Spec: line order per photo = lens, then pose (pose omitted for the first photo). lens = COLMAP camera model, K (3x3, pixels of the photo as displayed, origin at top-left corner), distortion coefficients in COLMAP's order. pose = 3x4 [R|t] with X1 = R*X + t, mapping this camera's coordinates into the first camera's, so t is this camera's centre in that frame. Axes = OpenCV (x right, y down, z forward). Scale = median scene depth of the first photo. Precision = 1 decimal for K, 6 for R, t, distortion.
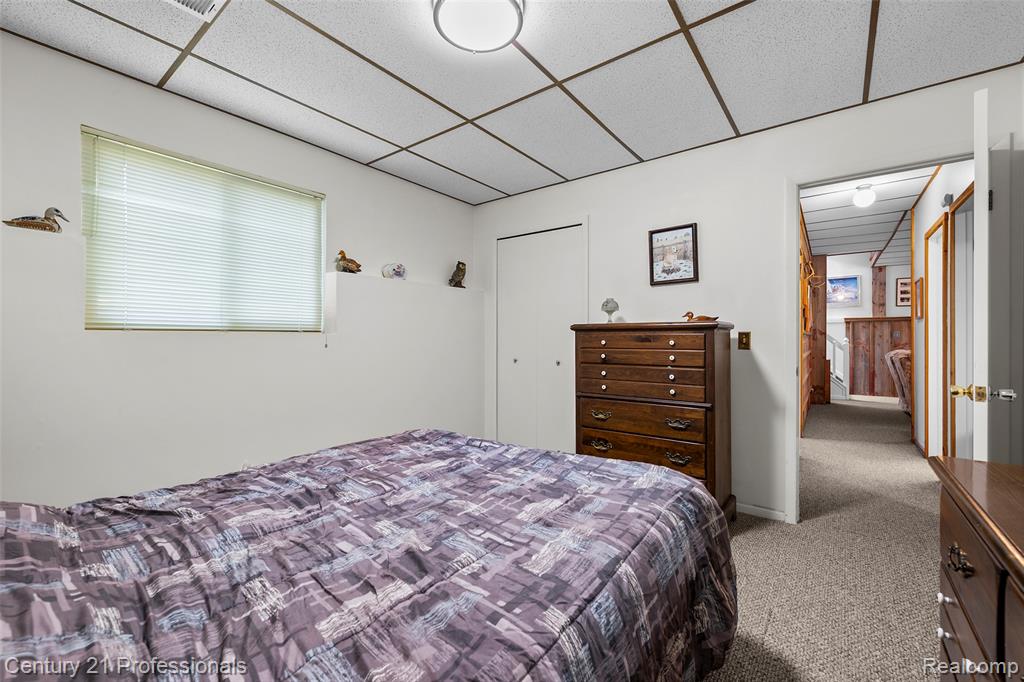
lens RADIAL K [[419.9, 0, 510.7], [0, 419.9, 333.7], [0, 0, 1]] dist [-0.001736, -0.000156]
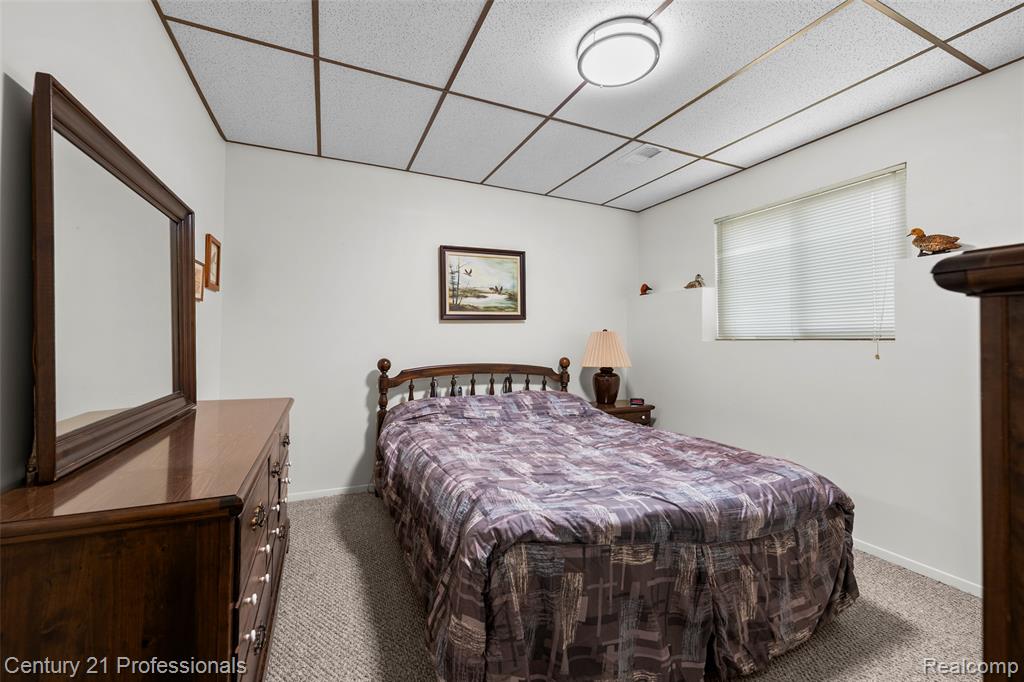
lens RADIAL K [[415.2, 0, 512.0], [0, 415.2, 341.0], [0, 0, 1]] dist [-0.000485, -0.000036]
pose [[-0.470500, -0.003340, -0.882394, 1.473871], [0.000088, 0.999993, -0.003832, 0.002614], [0.882400, -0.001880, -0.470496, 1.832011]]
